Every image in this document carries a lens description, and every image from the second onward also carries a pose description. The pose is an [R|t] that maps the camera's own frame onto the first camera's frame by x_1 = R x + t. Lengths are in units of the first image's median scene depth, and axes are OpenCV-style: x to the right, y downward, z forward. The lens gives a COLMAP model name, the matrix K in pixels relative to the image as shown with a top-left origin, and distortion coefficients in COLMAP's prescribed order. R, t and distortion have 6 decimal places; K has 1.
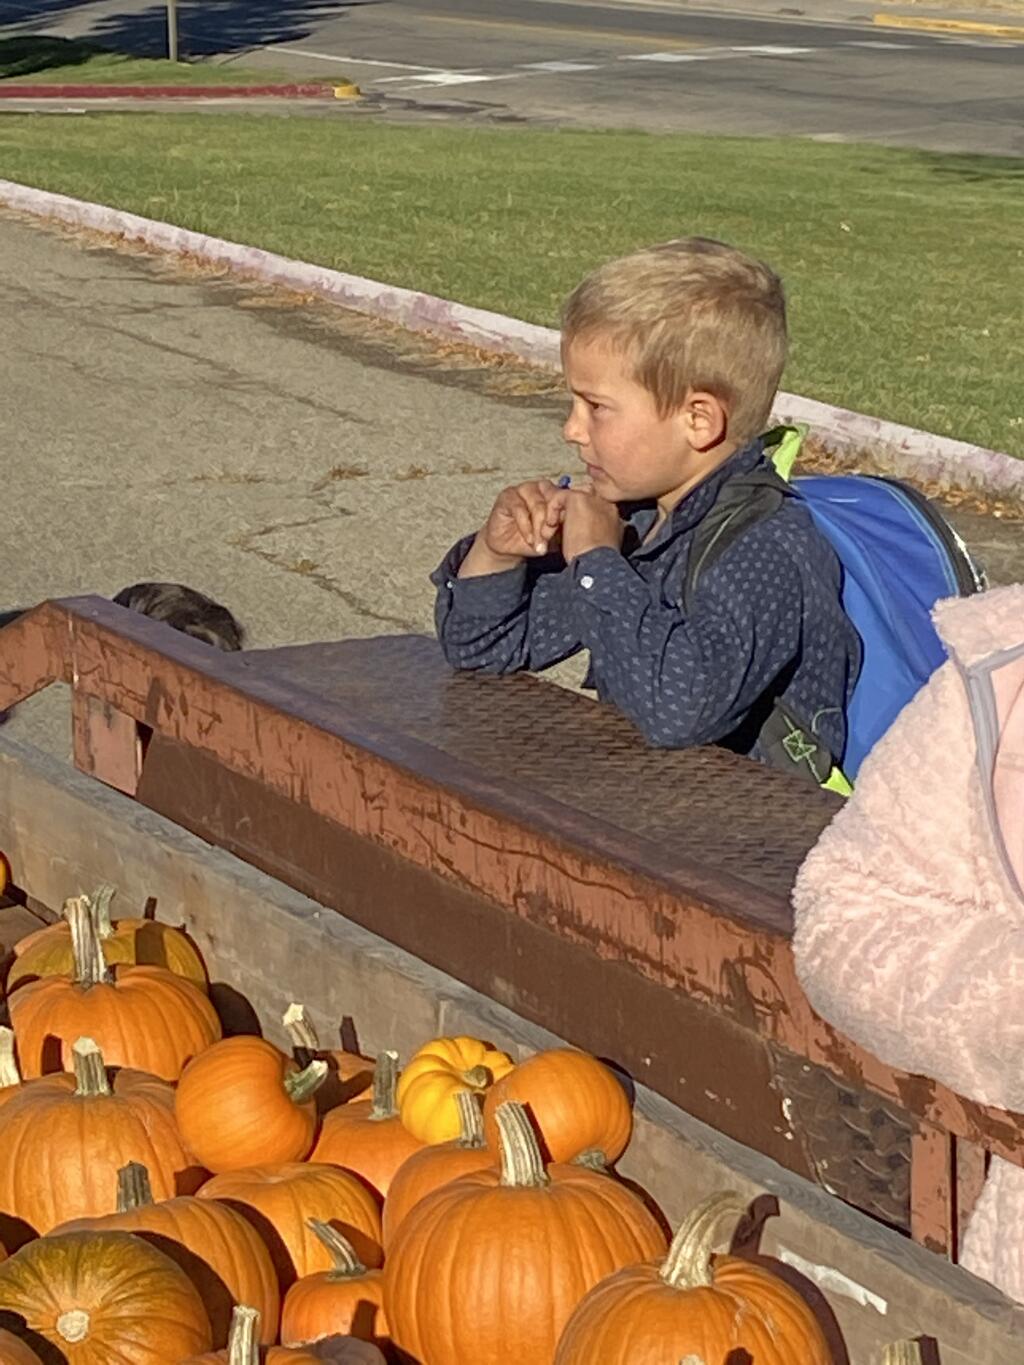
lens RADIAL K [[4810.1, 0, 453.2], [0, 4810.1, 674.6], [0, 0, 1]] dist [0.160072, 0.000000]
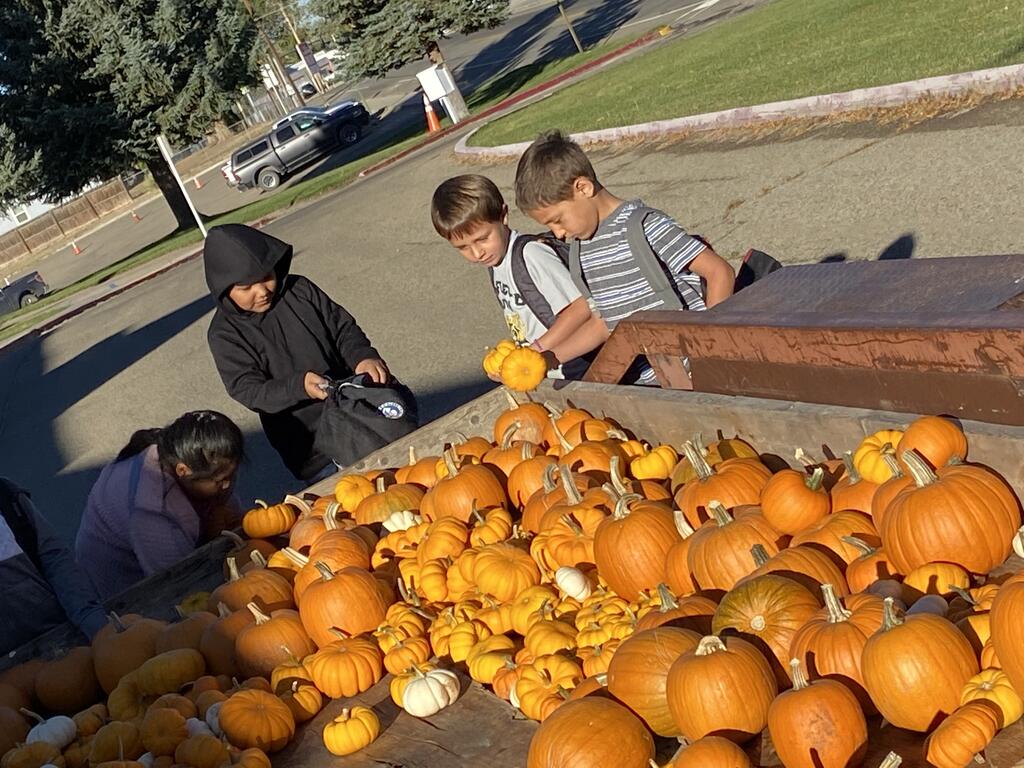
lens RADIAL K [[2369.3, 0, 484.6], [0, 2369.3, 353.0], [0, 0, 1]] dist [0.132385, 0.000000]
pose [[0.905711, -0.397966, -0.145982, 0.010542], [0.398472, 0.916782, -0.027044, 0.002348], [0.144597, -0.033676, 0.988917, -0.052514]]
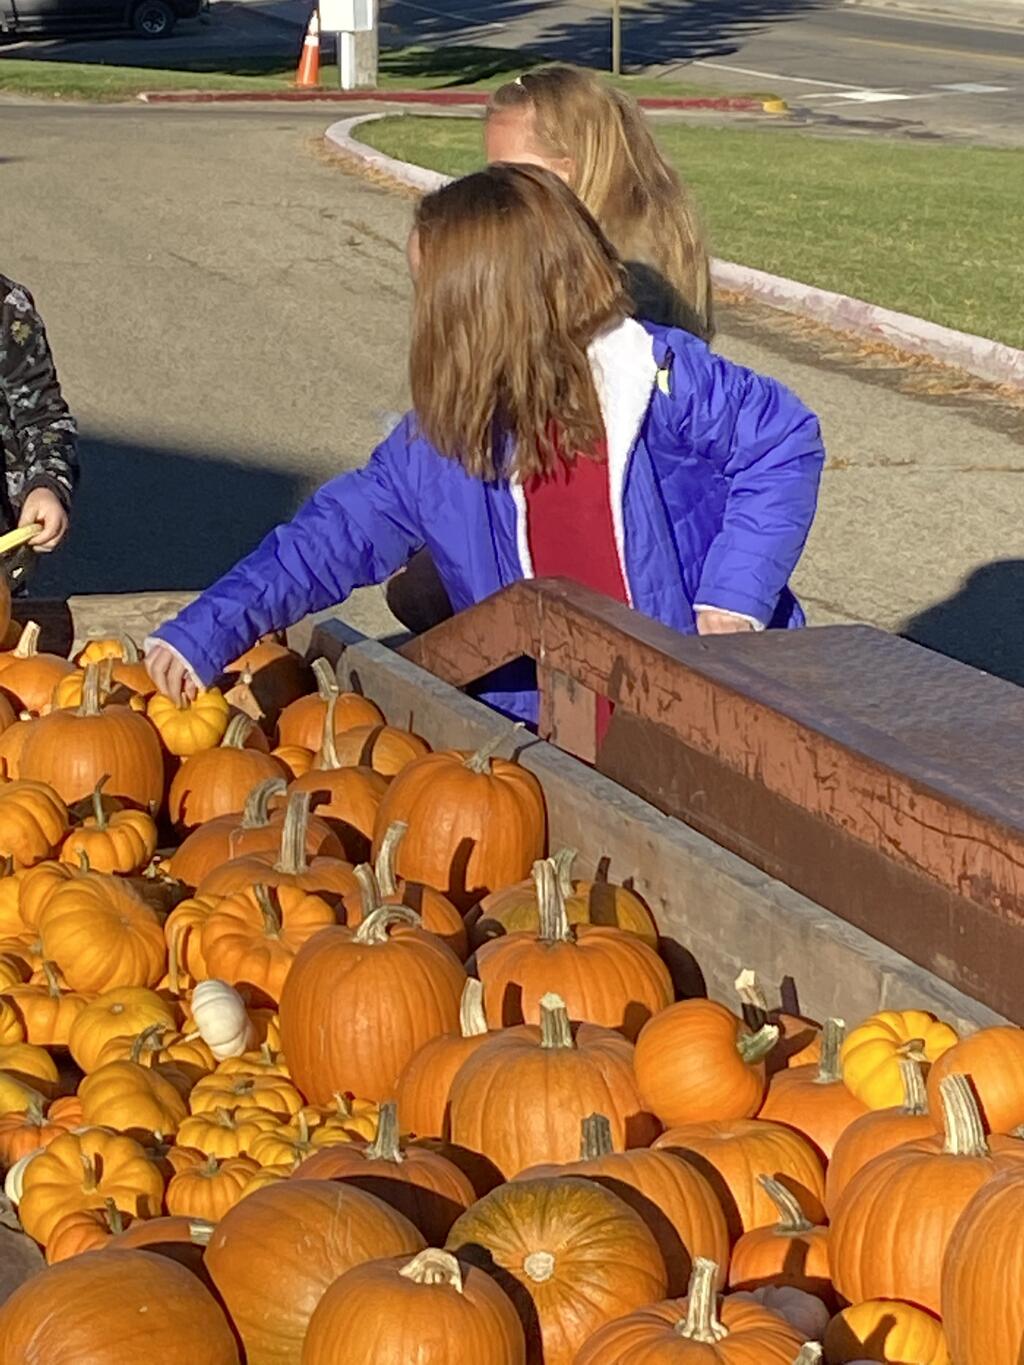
lens RADIAL K [[4426.1, 0, 518.9], [0, 4426.1, 674.1], [0, 0, 1]] dist [0.107853, 0.000000]
pose [[0.996571, 0.037183, -0.073912, -0.011432], [-0.036614, 0.999289, 0.009042, -0.003582], [0.074196, -0.006305, 0.997224, 0.015995]]
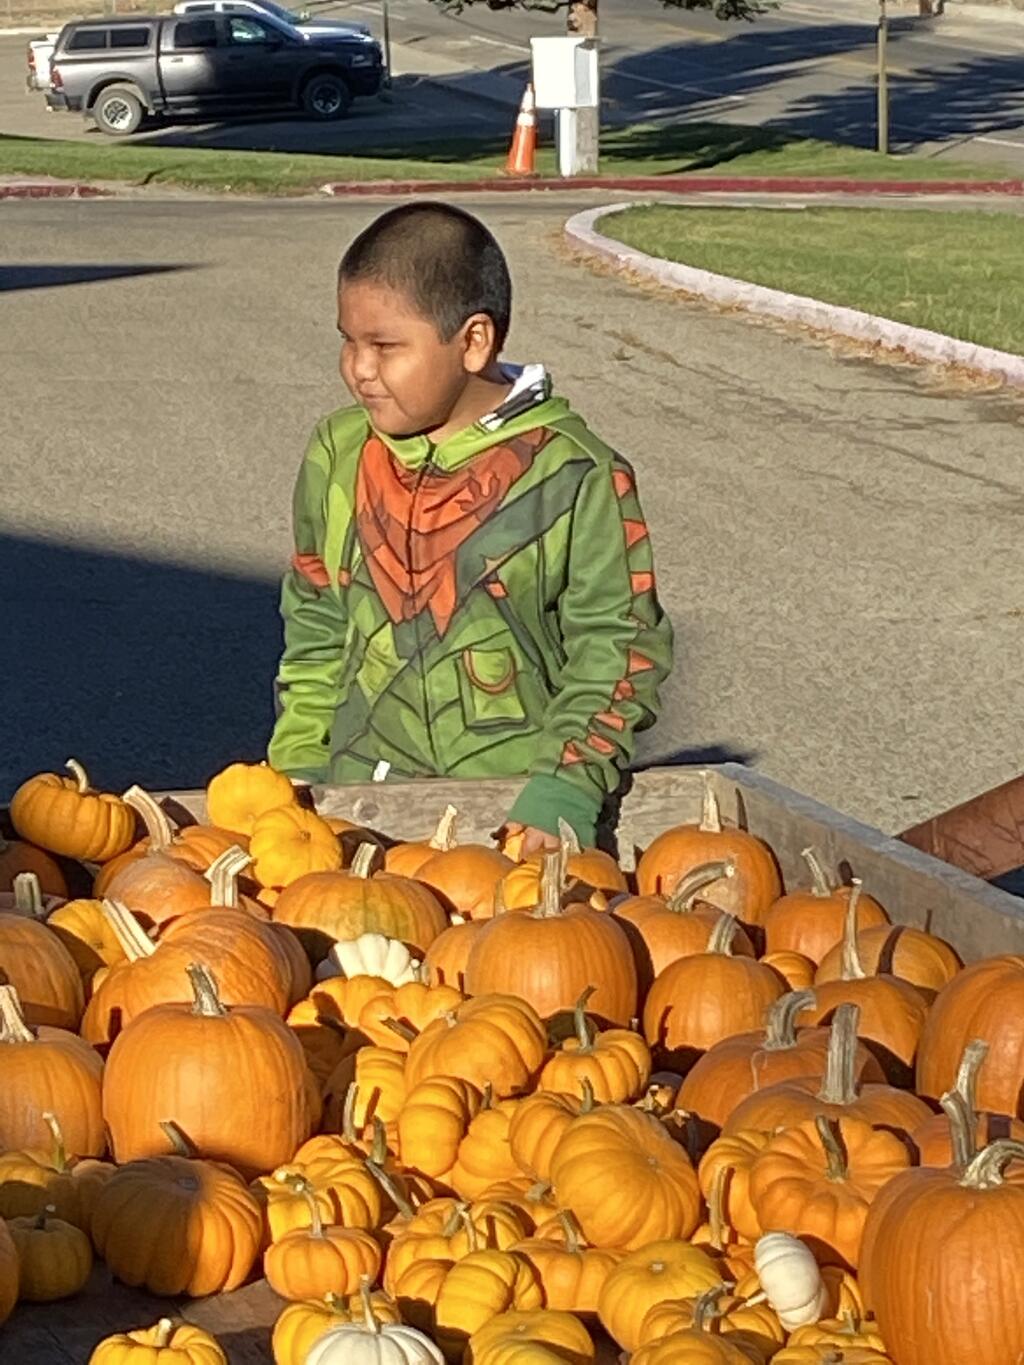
lens RADIAL K [[5298.5, 0, 503.6], [0, 5298.5, 680.7], [0, 0, 1]] dist [0.102467, 0.000000]
pose [[0.992483, 0.024787, -0.119847, -0.080119], [-0.028066, 0.999274, -0.025750, 0.000244], [0.119122, 0.028920, 0.992458, 0.010344]]
